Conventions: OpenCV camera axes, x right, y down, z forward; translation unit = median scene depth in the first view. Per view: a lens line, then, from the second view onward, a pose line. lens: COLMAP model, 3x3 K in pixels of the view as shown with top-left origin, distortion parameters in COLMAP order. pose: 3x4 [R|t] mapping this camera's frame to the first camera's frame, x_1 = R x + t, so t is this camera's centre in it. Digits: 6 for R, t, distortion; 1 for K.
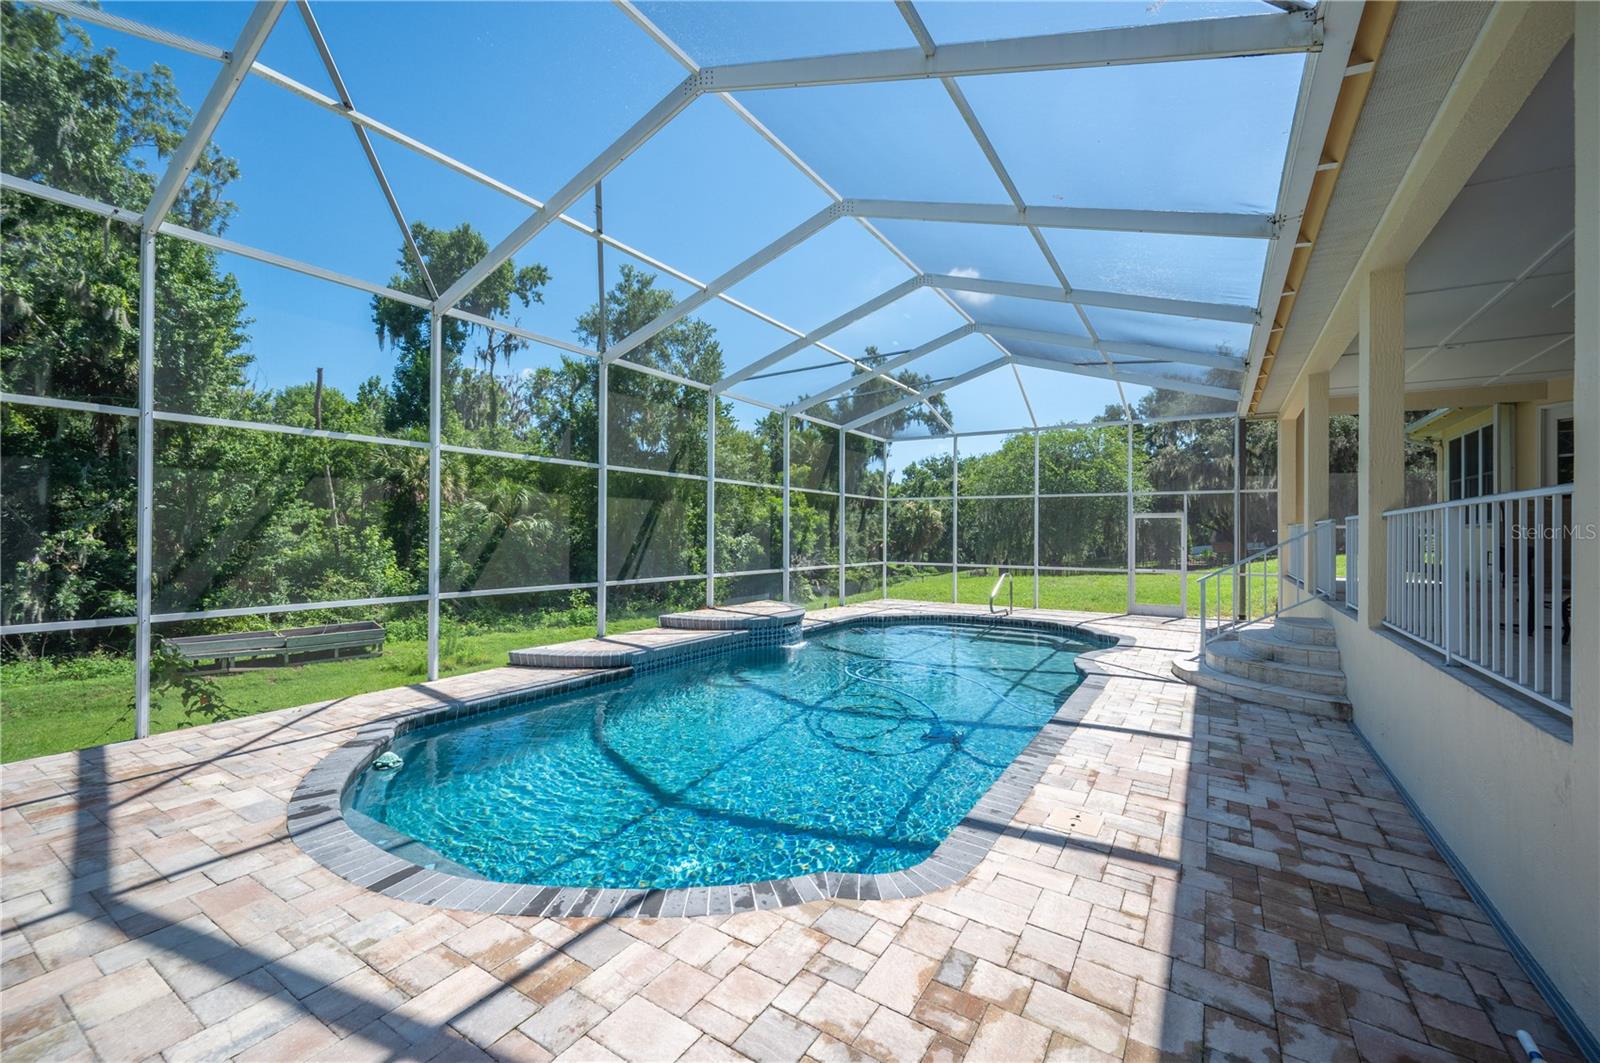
lens RADIAL K [[641.5, 0, 804.9], [0, 641.5, 539.0], [0, 0, 1]] dist [-0.000925, 0.000359]
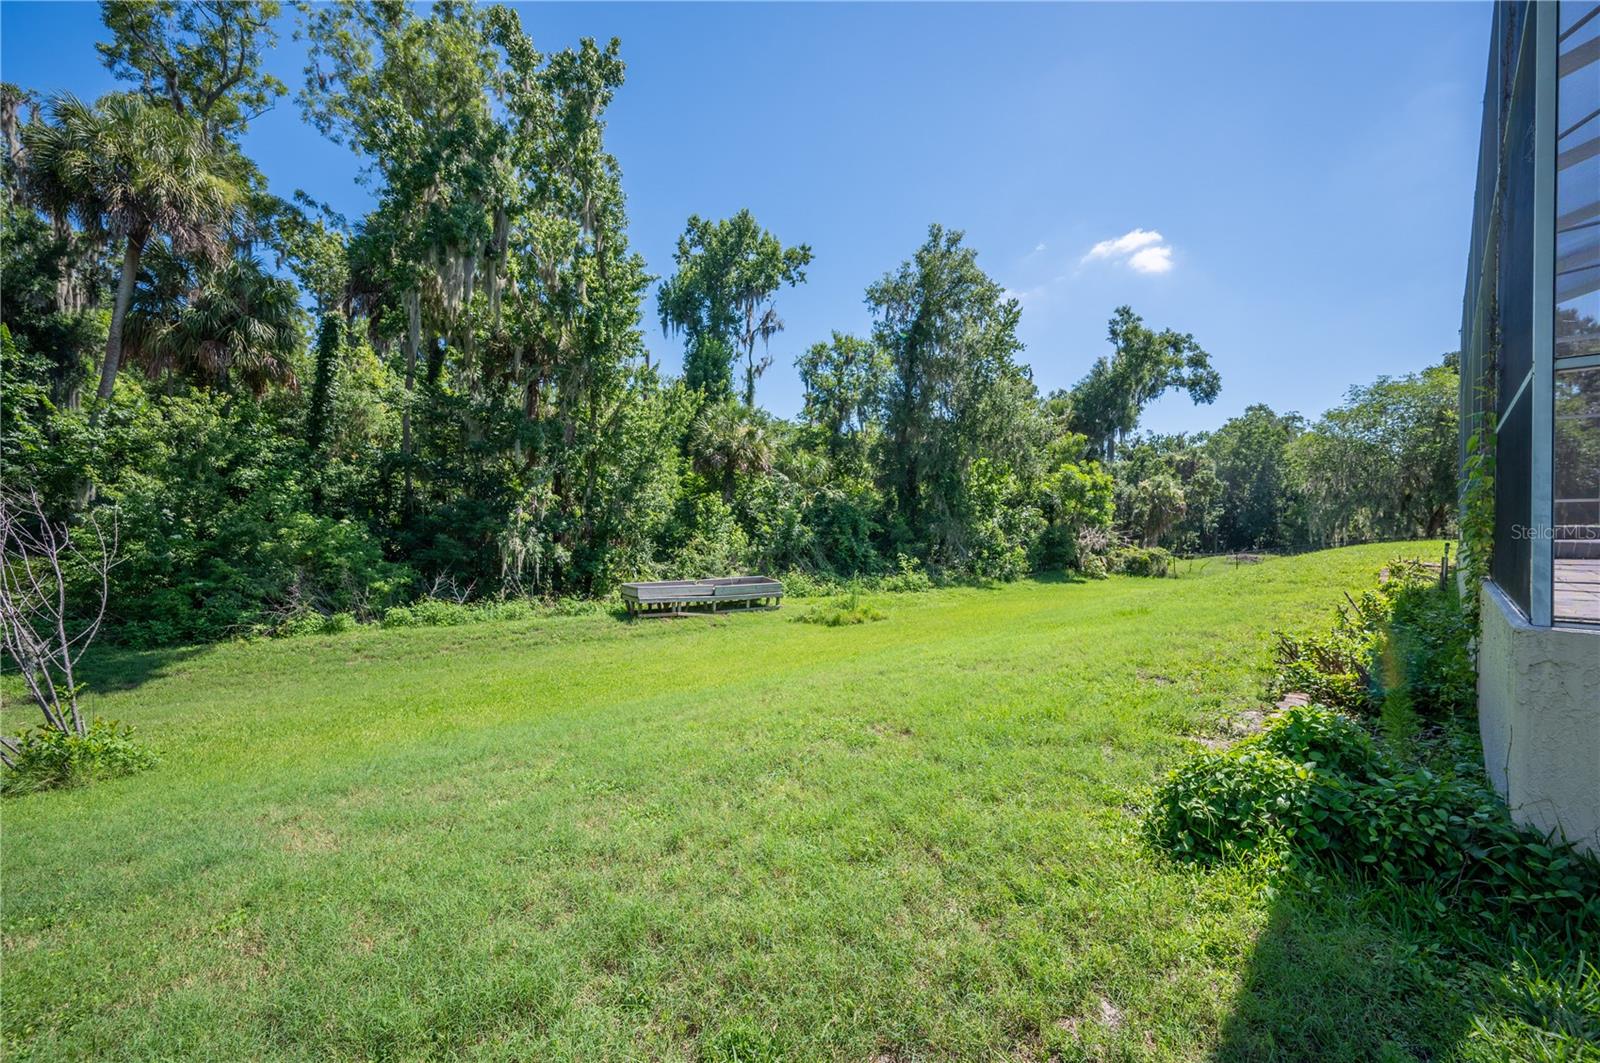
lens RADIAL K [[641.5, 0, 788.3], [0, 641.5, 538.2], [0, 0, 1]] dist [-0.000925, 0.000359]
pose [[0.973962, 0.002987, -0.226693, -0.355655], [-0.001227, 0.999968, 0.007903, 0.052120], [0.226710, -0.007419, 0.973934, 0.000855]]
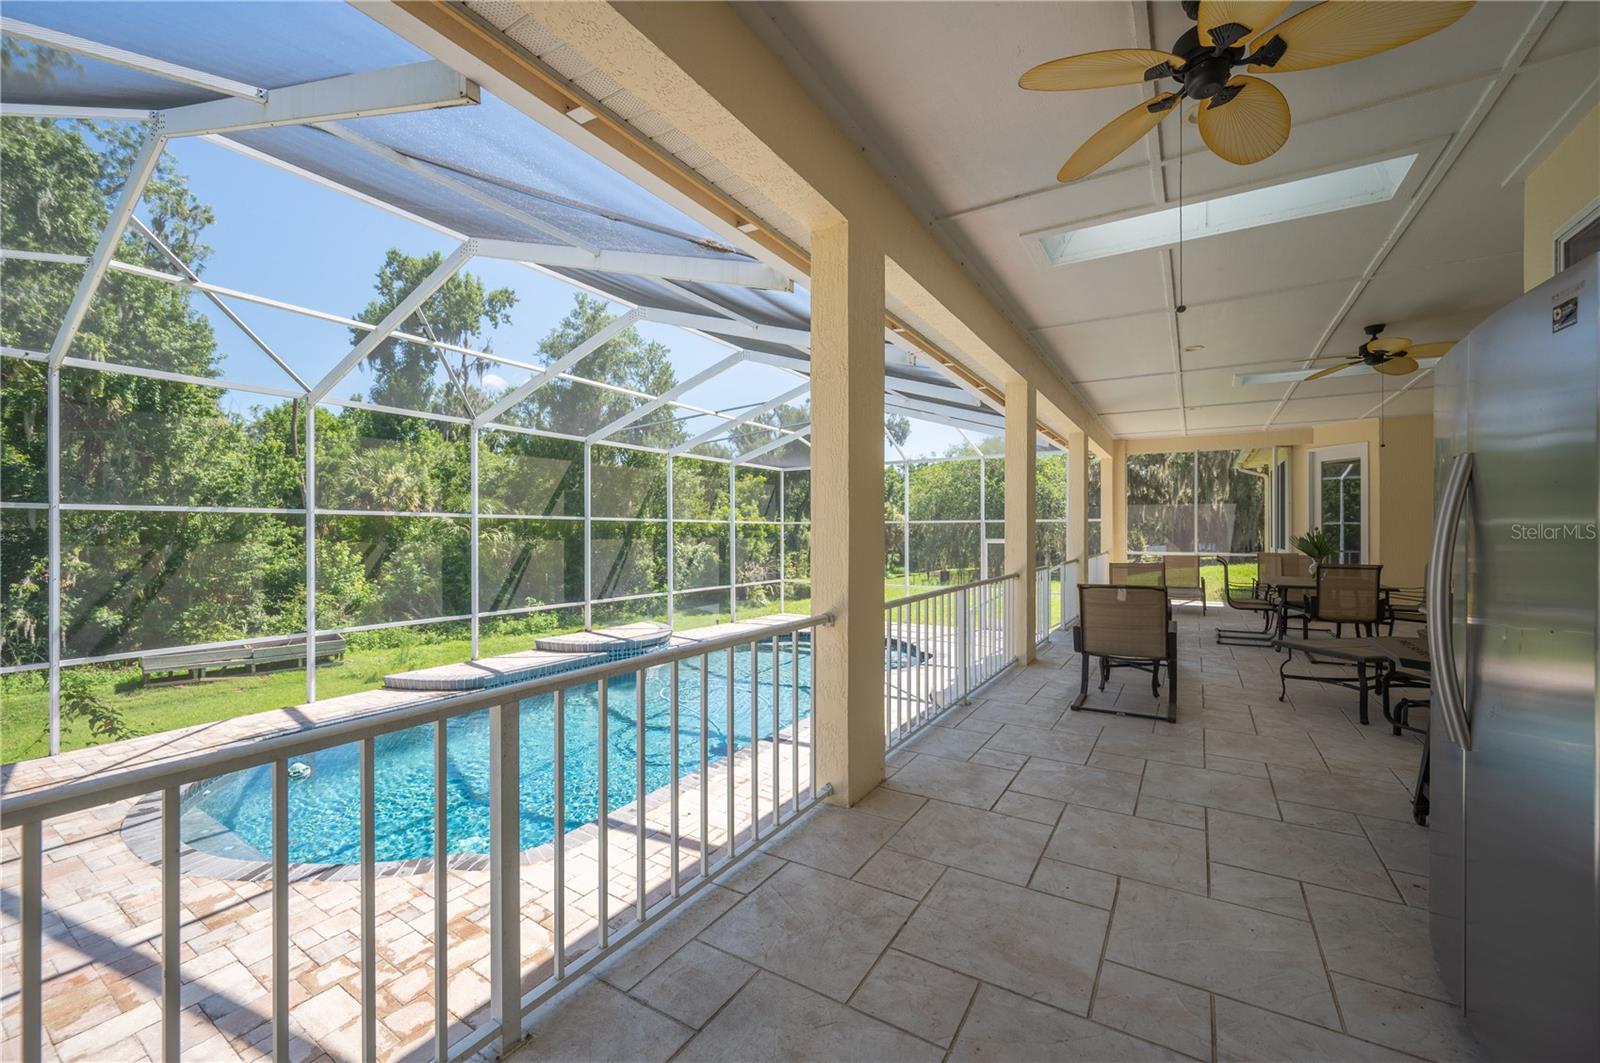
lens RADIAL K [[641.5, 0, 809.9], [0, 641.5, 532.9], [0, 0, 1]] dist [-0.000925, 0.000359]
pose [[0.999895, -0.008707, -0.011591, 0.145651], [0.008732, 0.999960, 0.002129, -0.036402], [0.011572, -0.002230, 0.999931, -0.079425]]
